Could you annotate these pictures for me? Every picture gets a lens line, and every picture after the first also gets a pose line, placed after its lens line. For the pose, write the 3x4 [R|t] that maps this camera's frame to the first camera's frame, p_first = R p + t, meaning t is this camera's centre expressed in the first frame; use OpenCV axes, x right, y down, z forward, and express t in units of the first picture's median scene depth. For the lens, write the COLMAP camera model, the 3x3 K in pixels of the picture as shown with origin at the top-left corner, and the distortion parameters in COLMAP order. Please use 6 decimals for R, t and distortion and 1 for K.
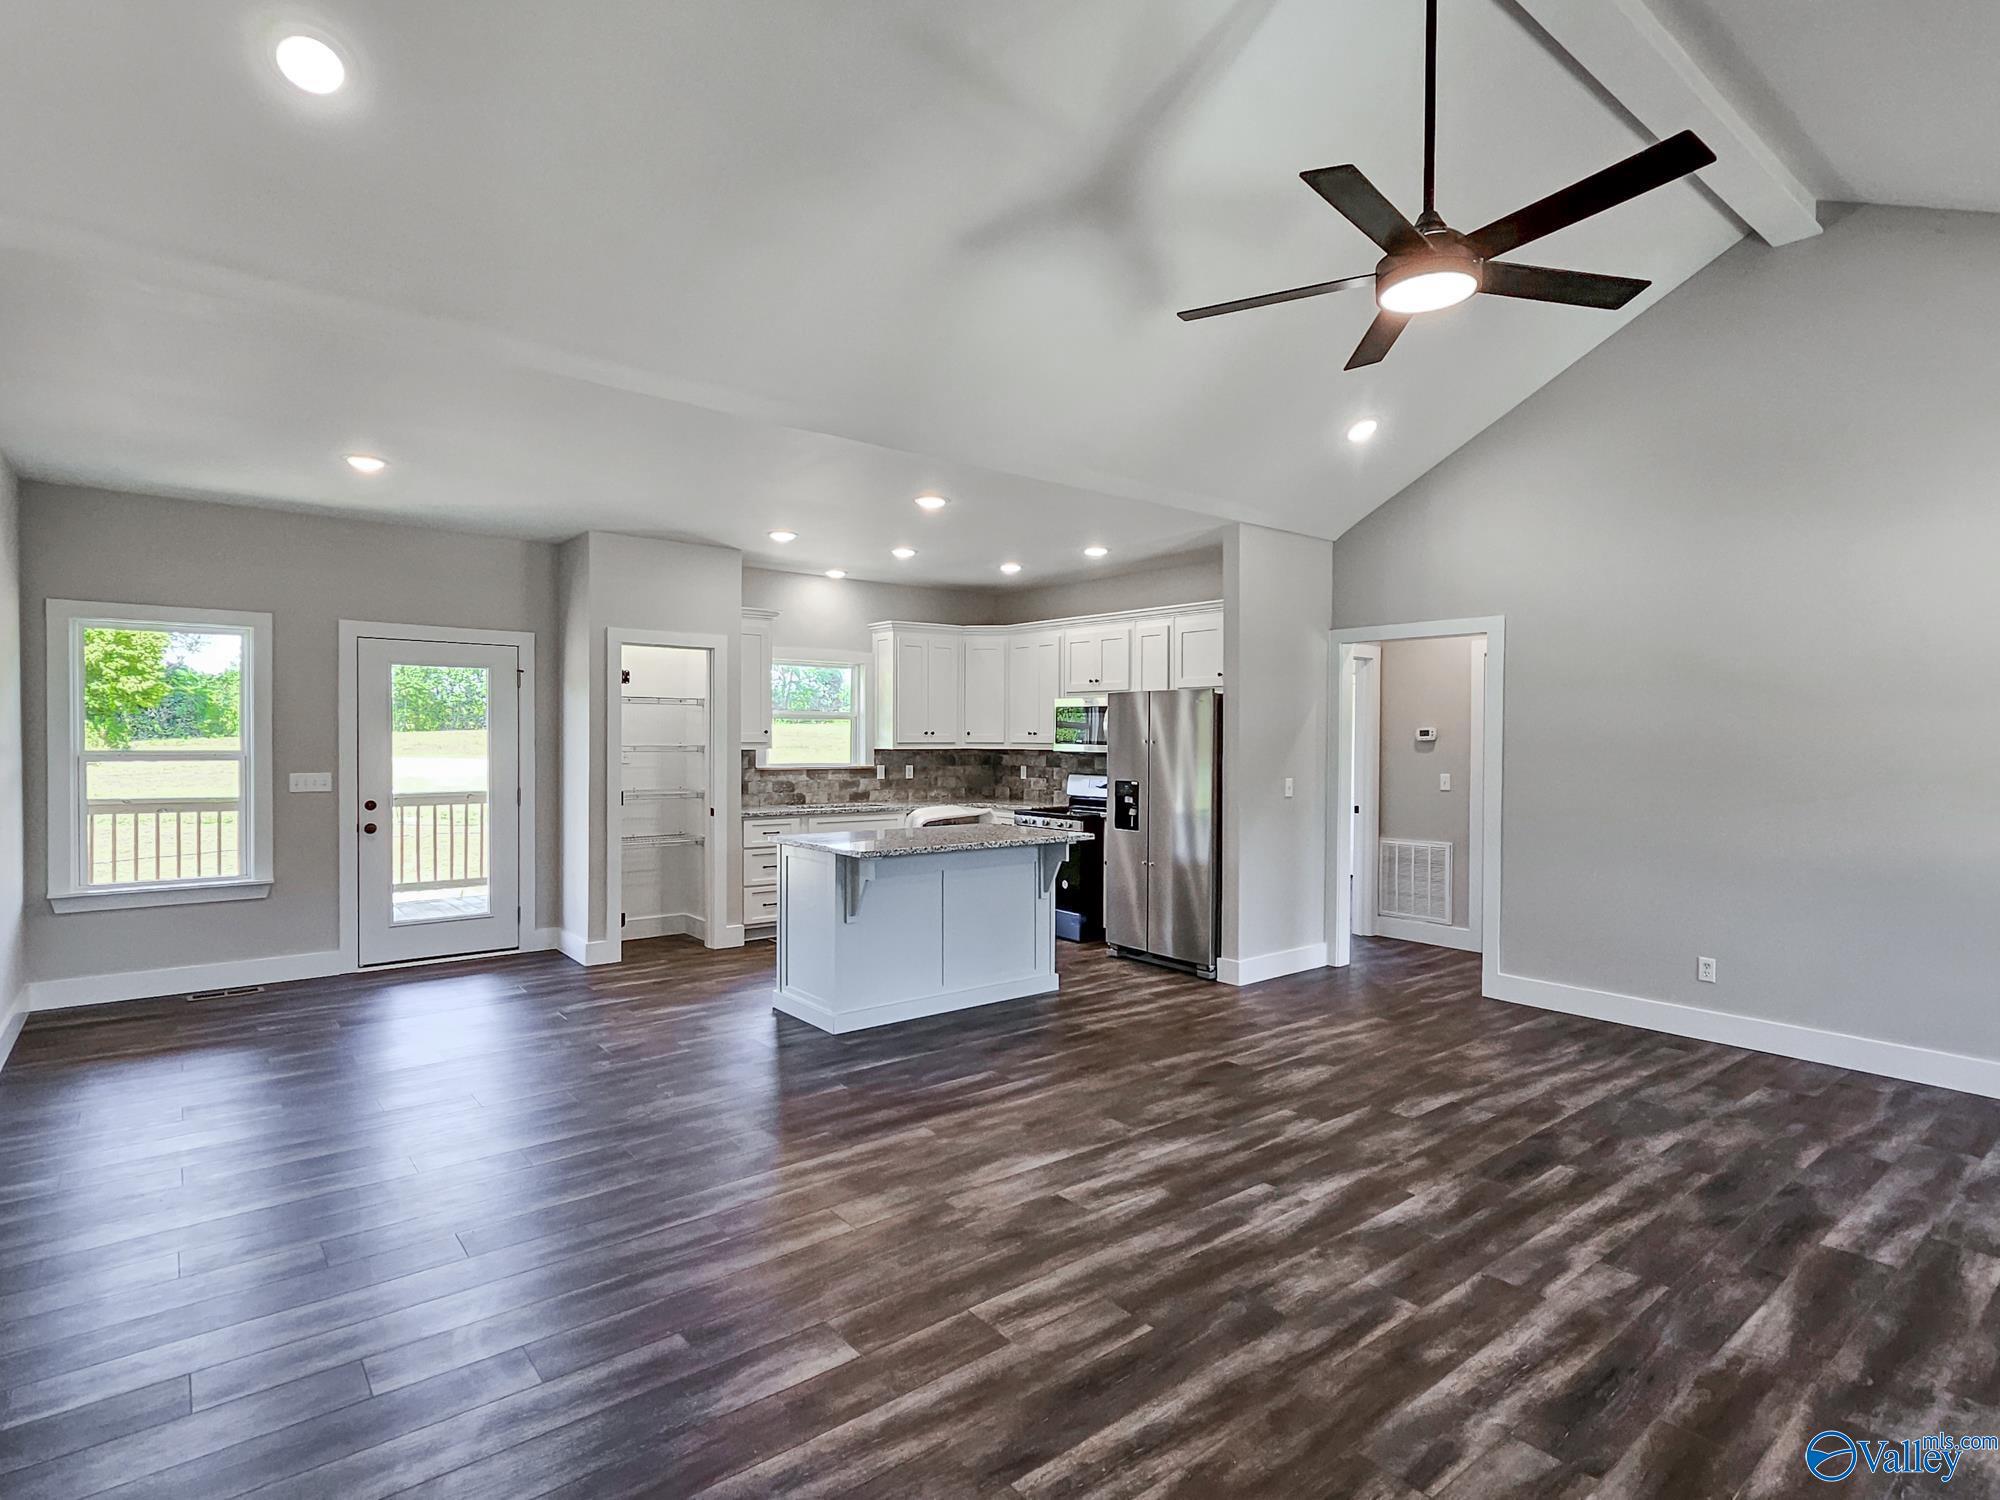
lens RADIAL K [[1026.6, 0, 997.8], [0, 1026.6, 748.4], [0, 0, 1]] dist [0.003286, -0.001137]
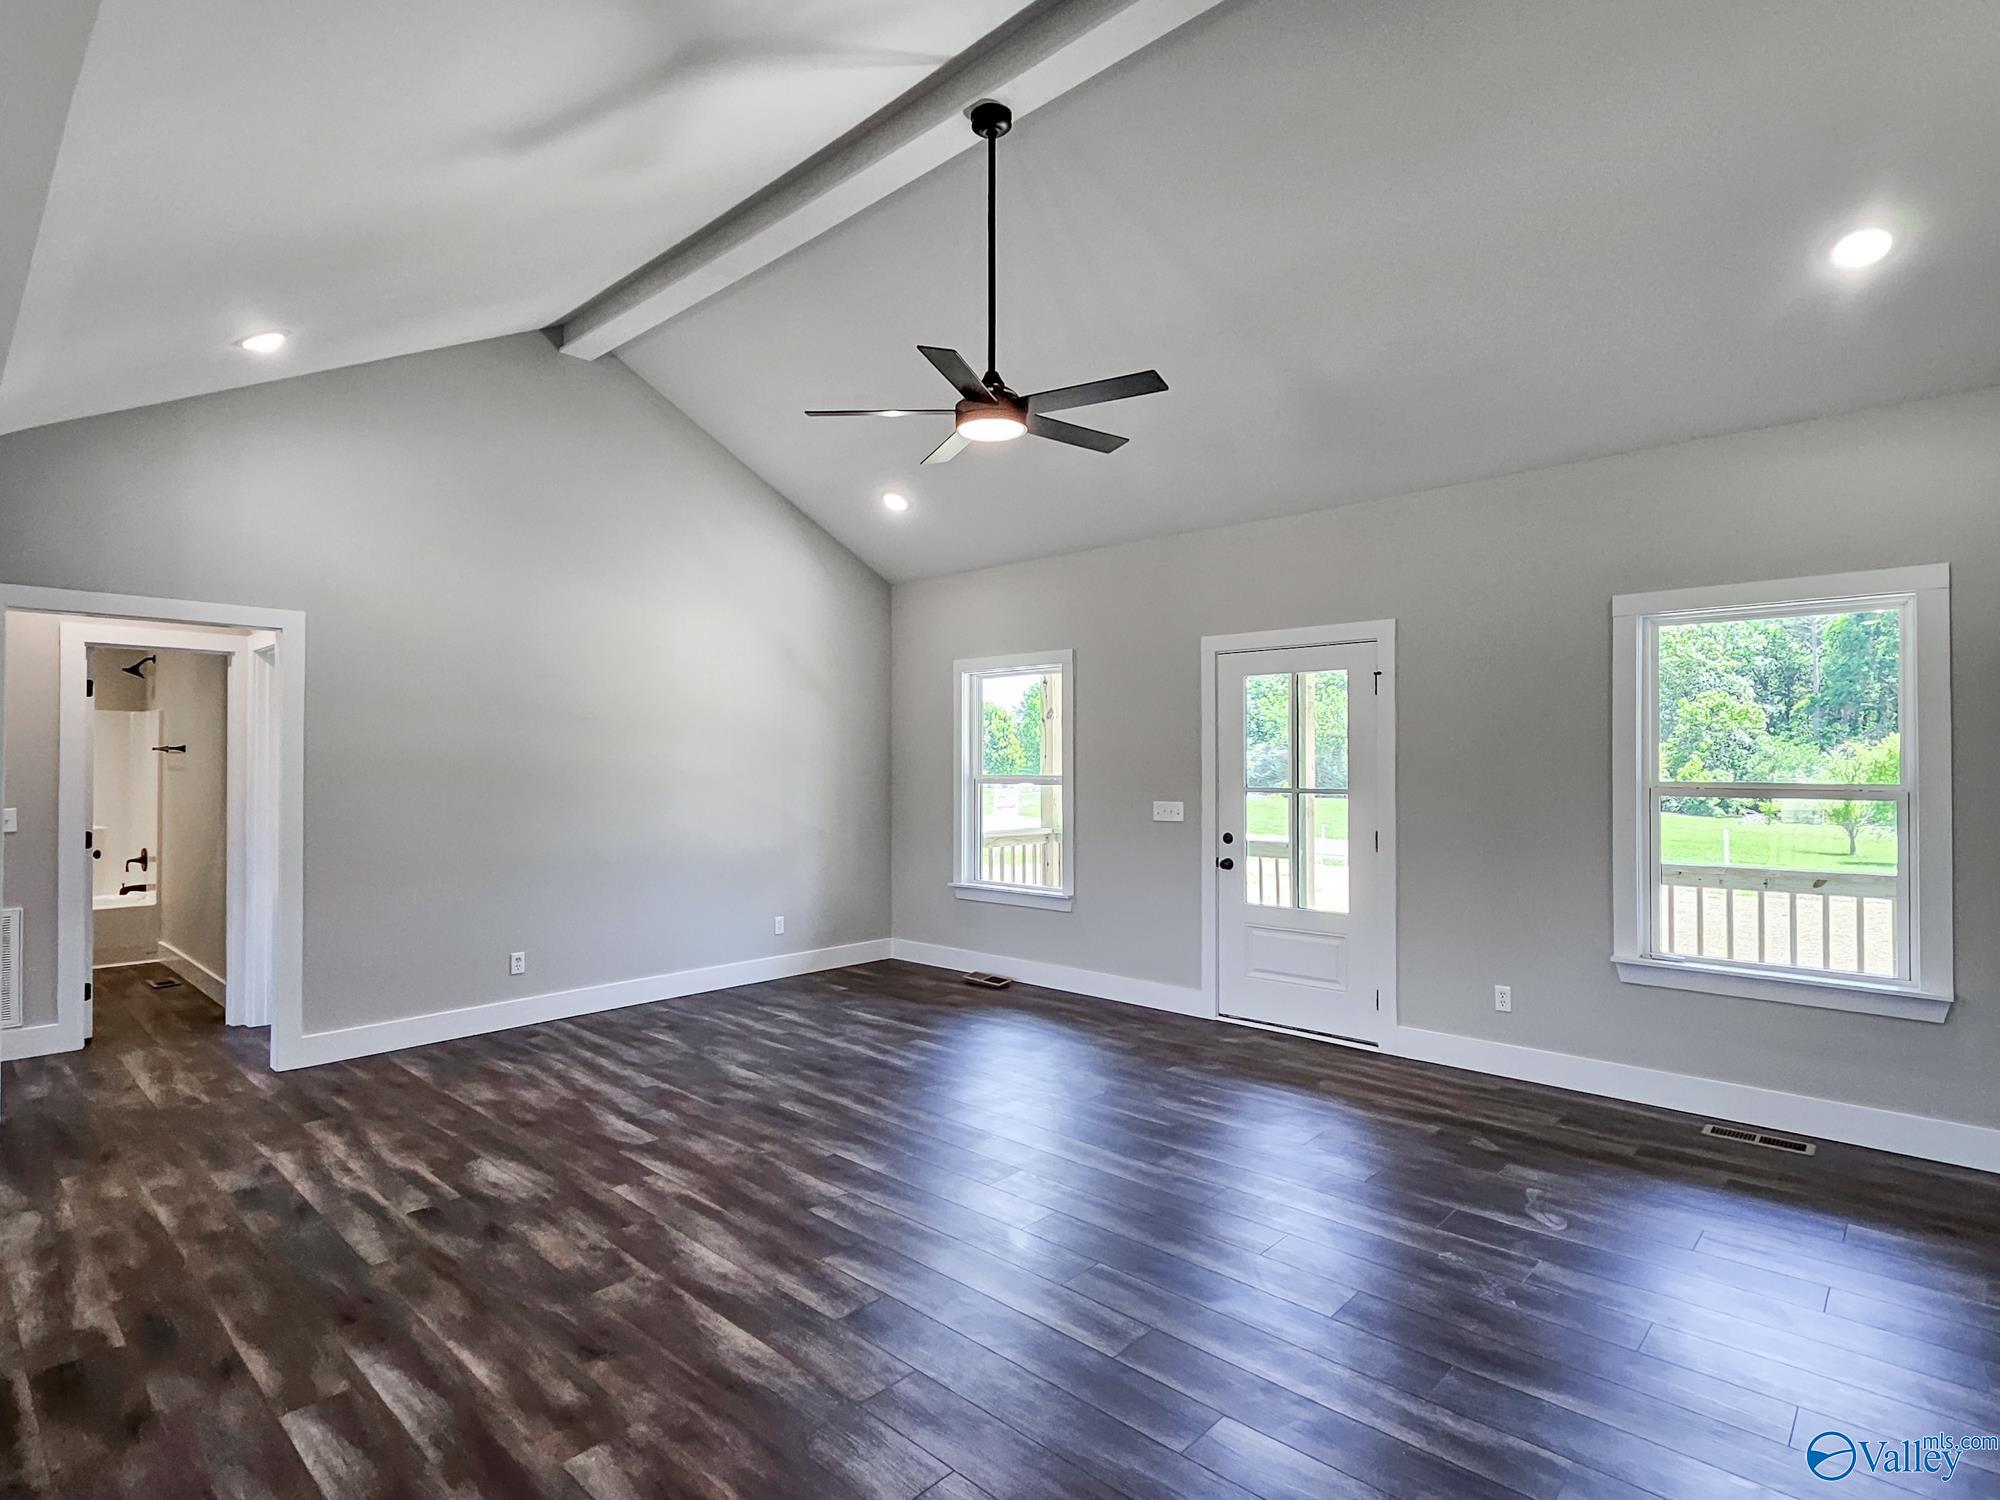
lens RADIAL K [[1026.6, 0, 997.8], [0, 1026.6, 748.4], [0, 0, 1]] dist [0.003286, -0.001137]
pose [[-0.145038, 0.008536, 0.989389, -0.418141], [0.010228, 0.999922, -0.007127, -0.004696], [-0.989373, 0.009086, -0.145114, 0.541554]]
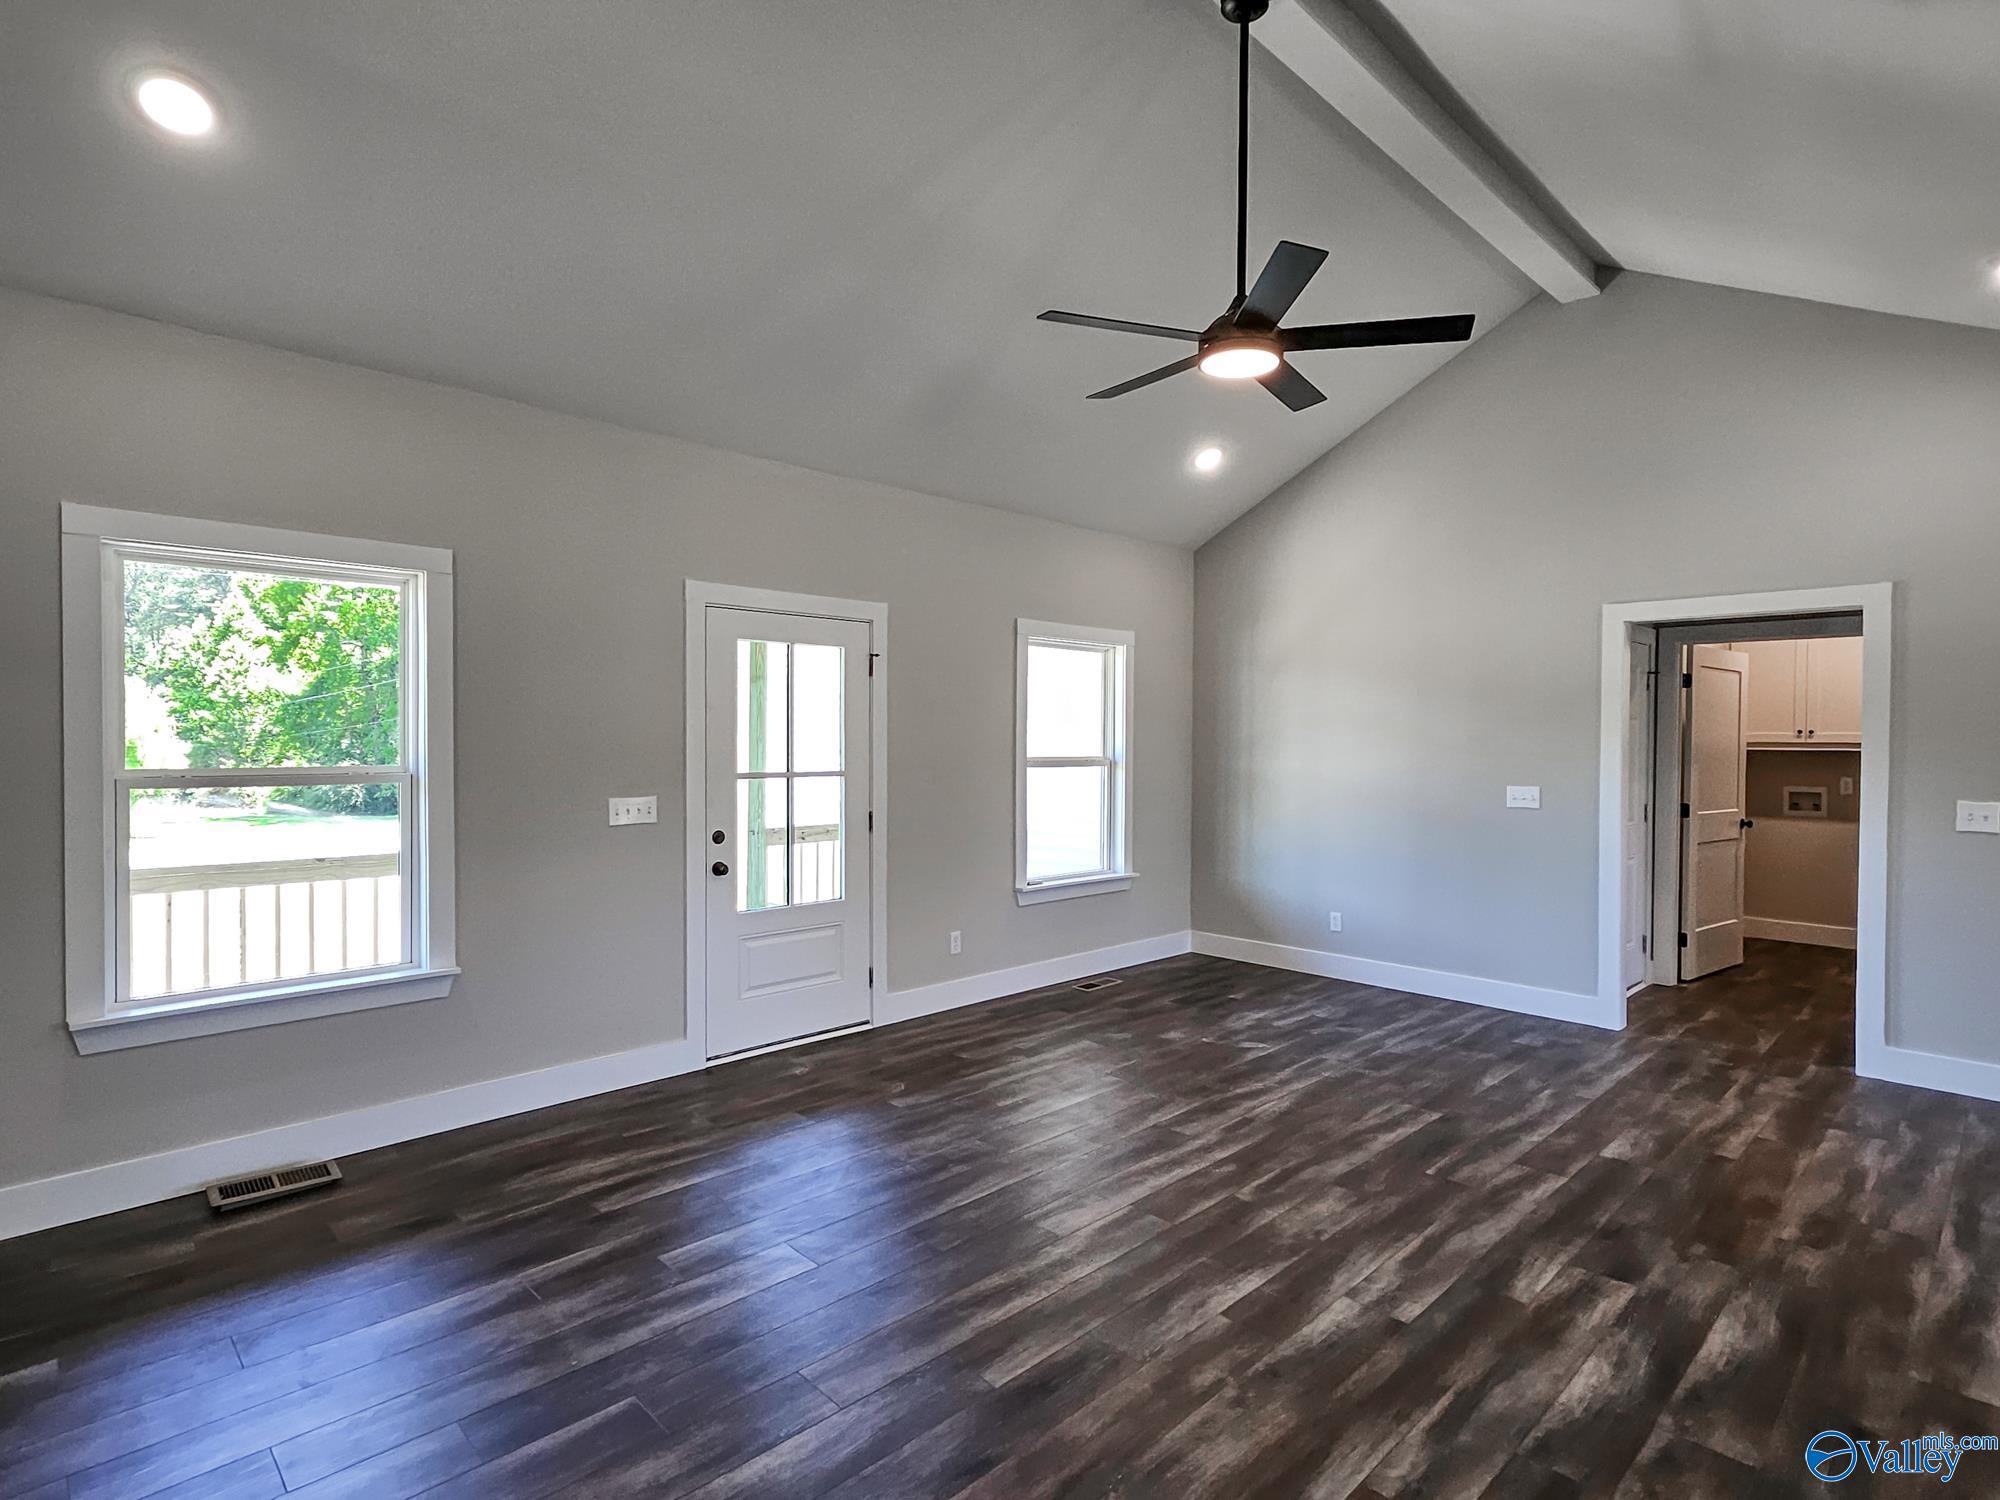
lens RADIAL K [[1026.6, 0, 997.8], [0, 1026.6, 748.4], [0, 0, 1]] dist [0.003286, -0.001137]
pose [[-0.995346, -0.009910, -0.095855, 0.363464], [-0.012061, 0.999688, 0.021891, -0.011610], [0.095608, 0.022945, -0.995155, 0.975609]]
